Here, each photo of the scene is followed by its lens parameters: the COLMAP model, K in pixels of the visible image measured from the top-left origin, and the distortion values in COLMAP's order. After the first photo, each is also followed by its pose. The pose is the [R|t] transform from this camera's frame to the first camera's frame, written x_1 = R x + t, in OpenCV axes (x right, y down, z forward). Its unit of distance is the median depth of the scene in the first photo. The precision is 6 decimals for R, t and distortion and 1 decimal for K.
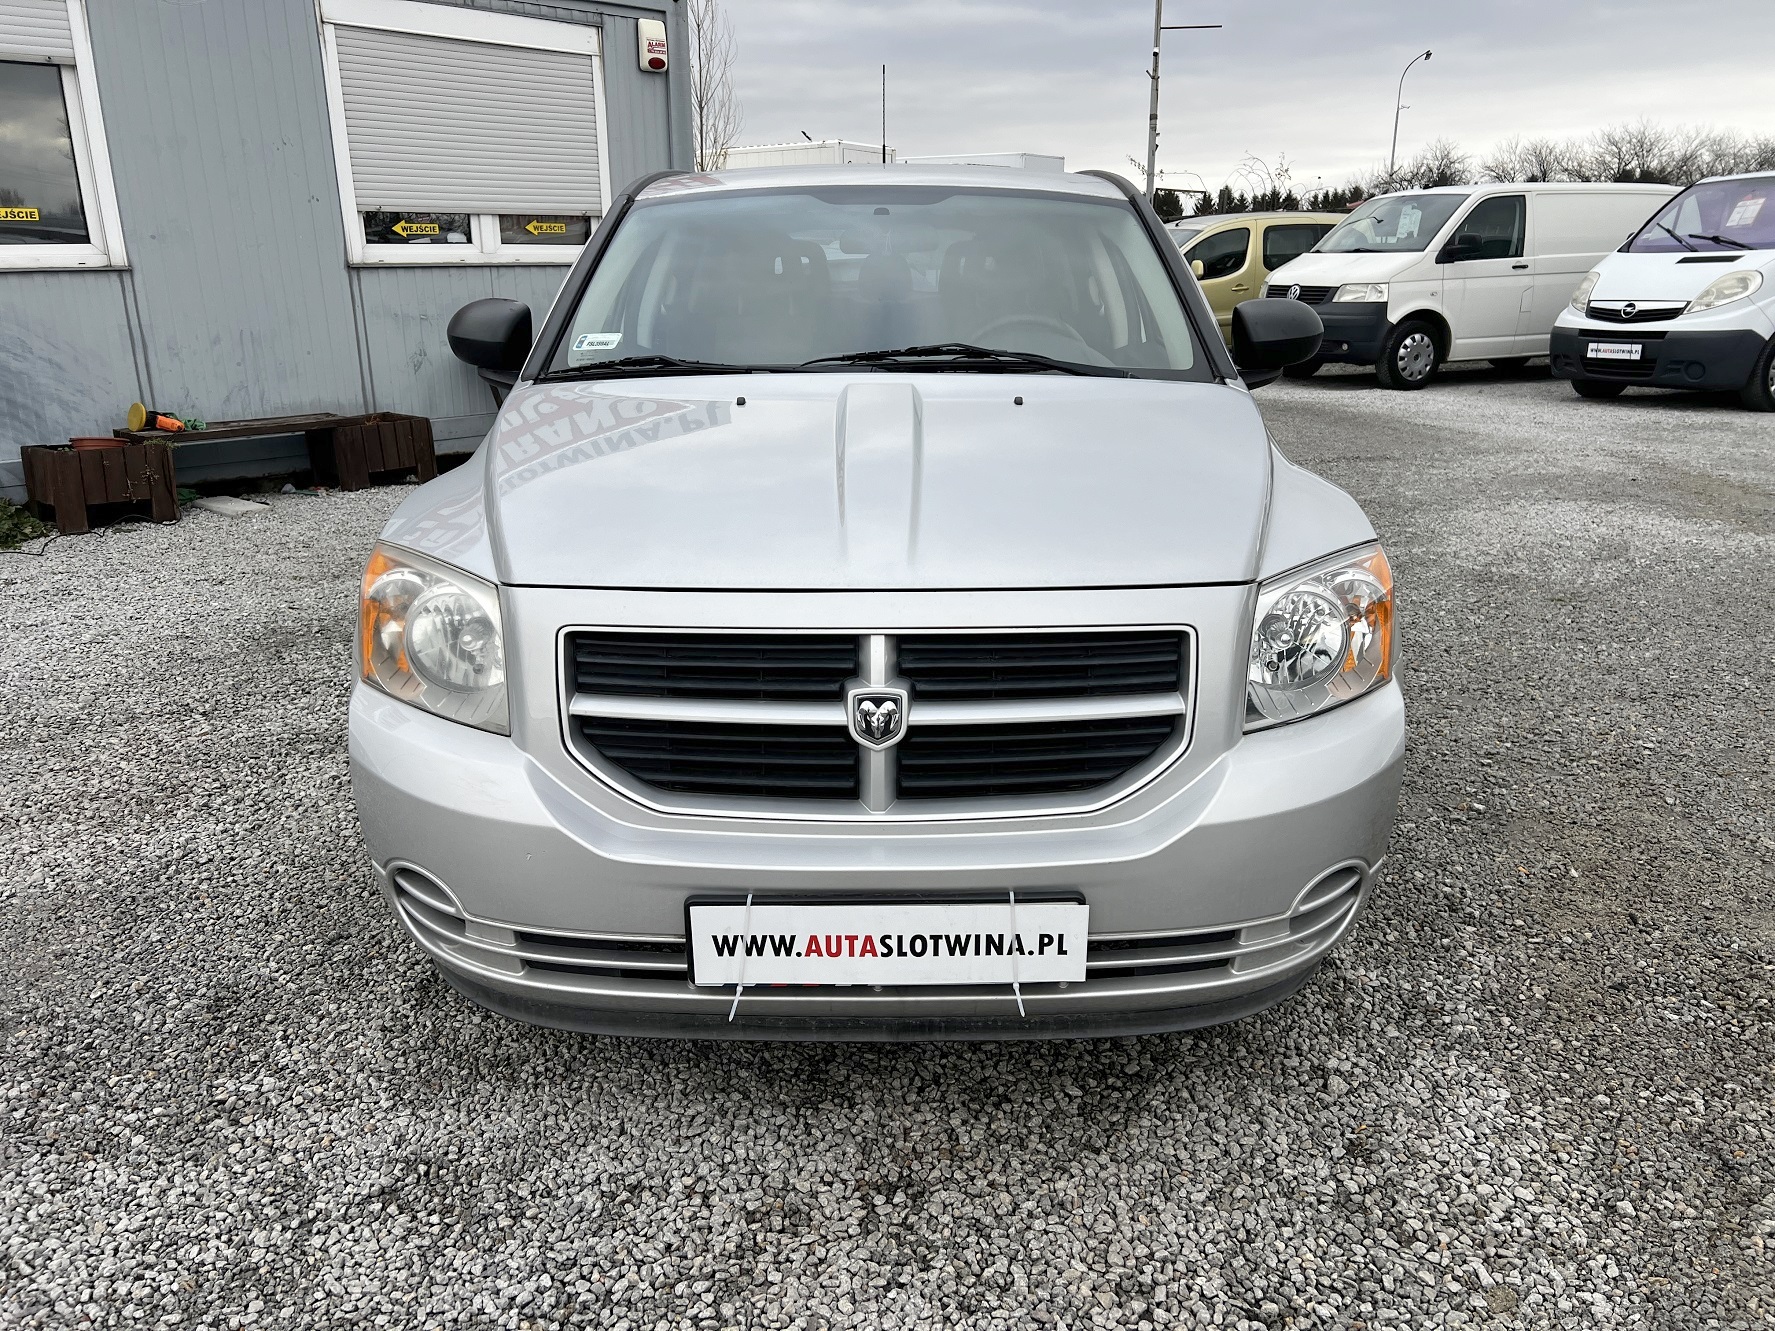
lens RADIAL K [[1325.5, 0, 886.9], [0, 1325.5, 637.9], [0, 0, 1]] dist [0.046548, -0.046153]
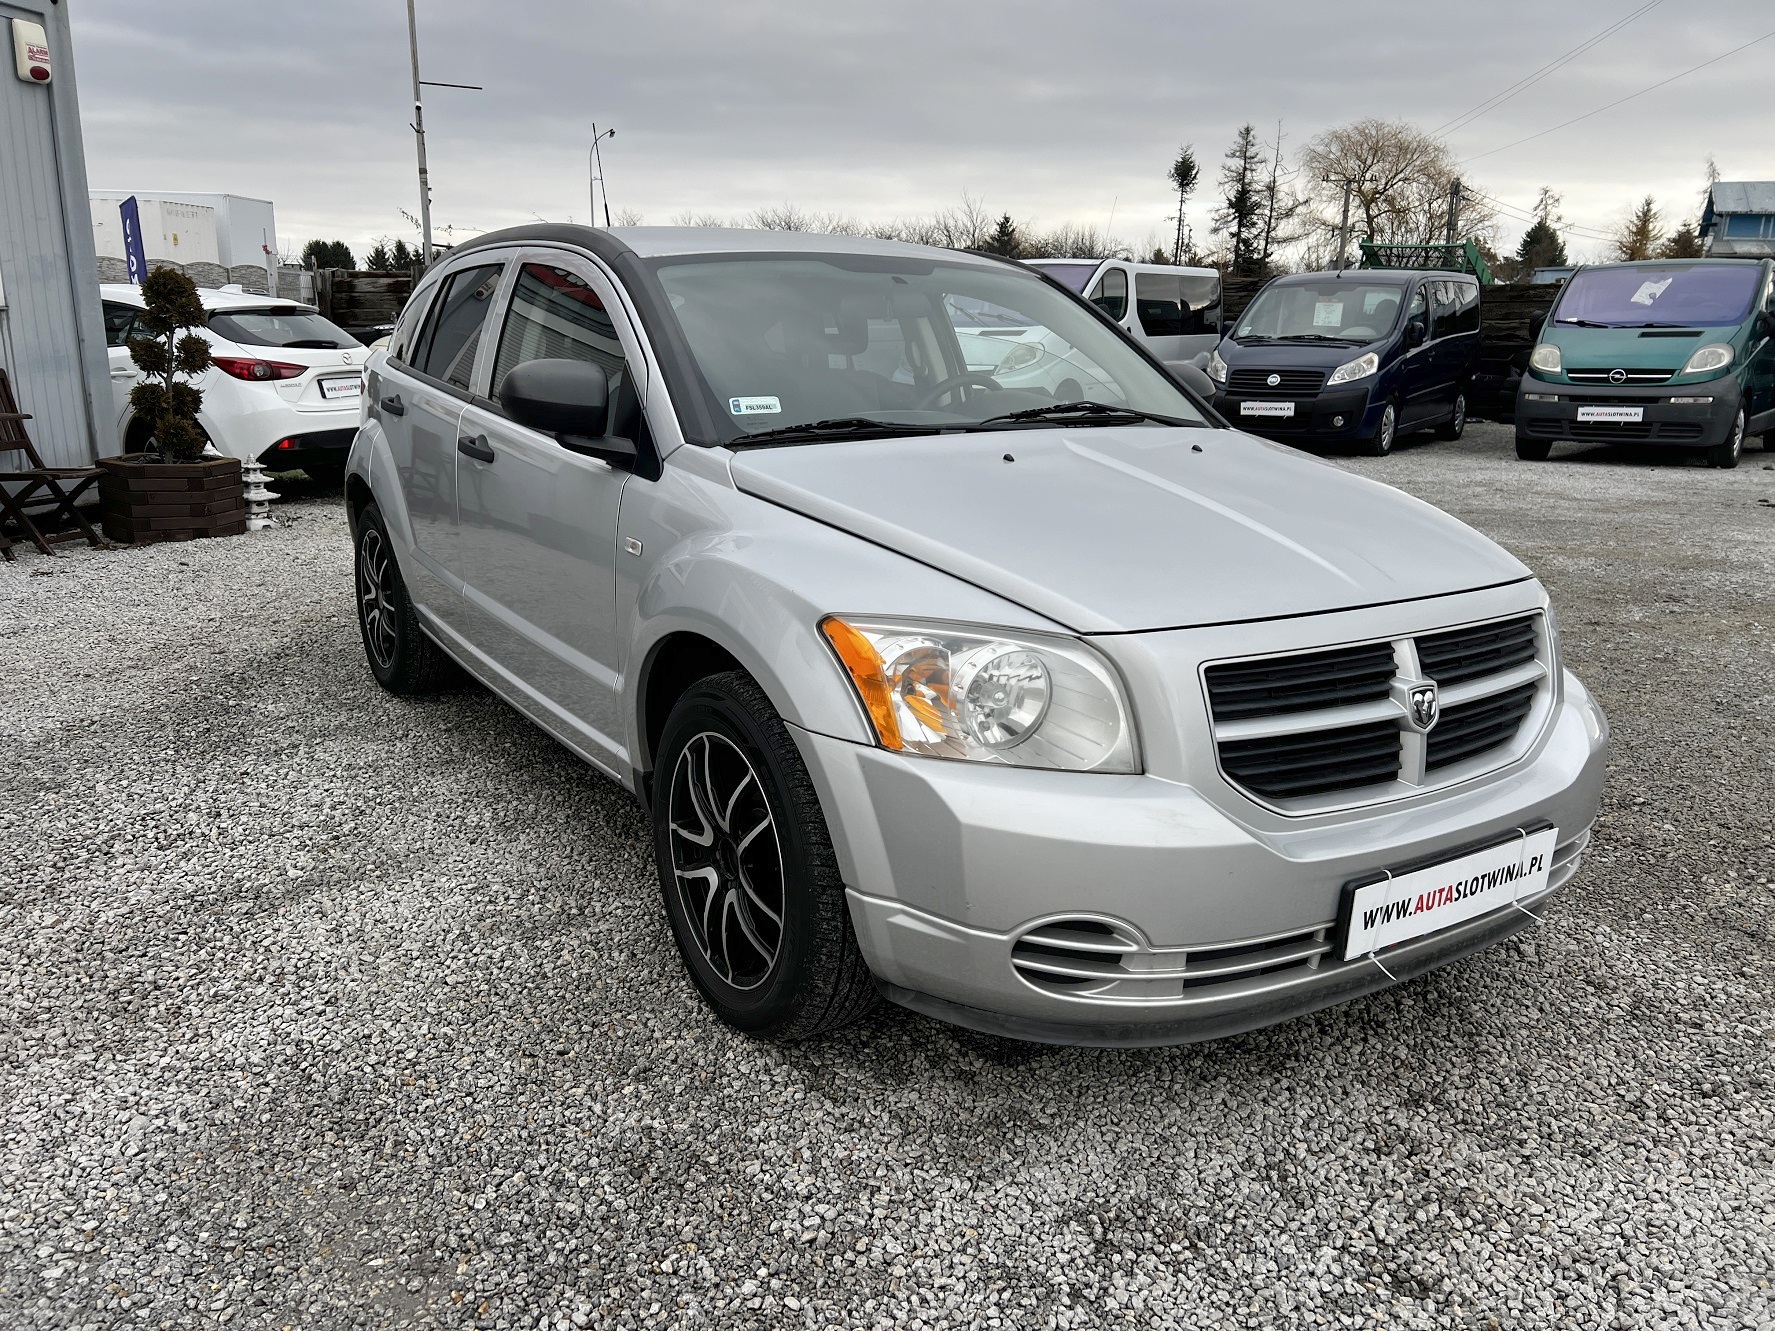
lens RADIAL K [[1342.9, 0, 885.8], [0, 1342.9, 624.5], [0, 0, 1]] dist [0.027167, -0.005966]
pose [[0.849437, -0.100119, 0.518106, -1.029722], [0.126977, 0.991768, -0.016529, -0.054460], [-0.512186, 0.079828, 0.855157, 0.188427]]
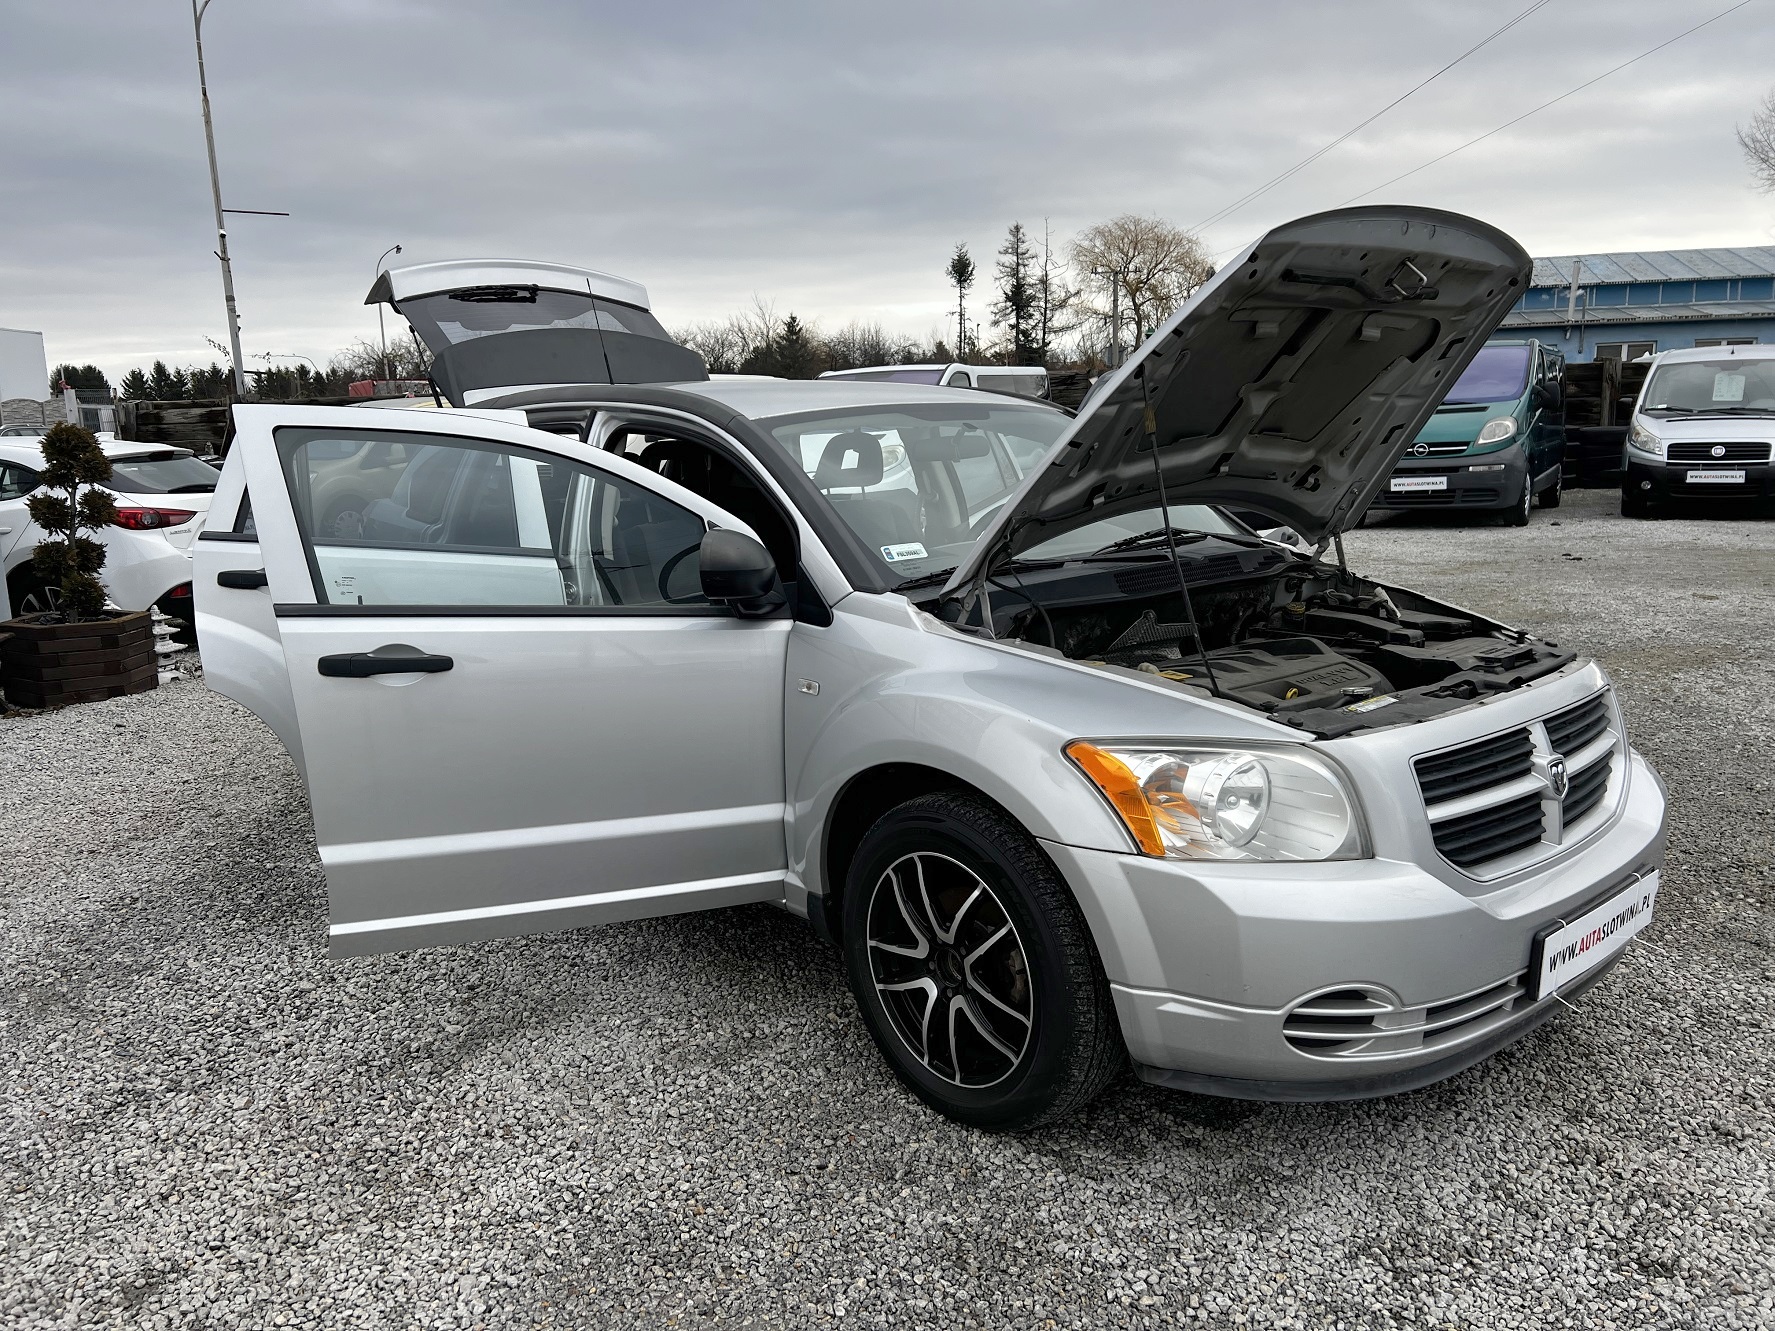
lens RADIAL K [[1325.5, 0, 886.9], [0, 1325.5, 637.9], [0, 0, 1]] dist [0.046548, -0.046153]
pose [[0.762817, -0.127705, 0.633878, -1.425159], [0.205666, 0.977313, -0.050606, -0.159540], [-0.613035, 0.168970, 0.771775, 0.296893]]
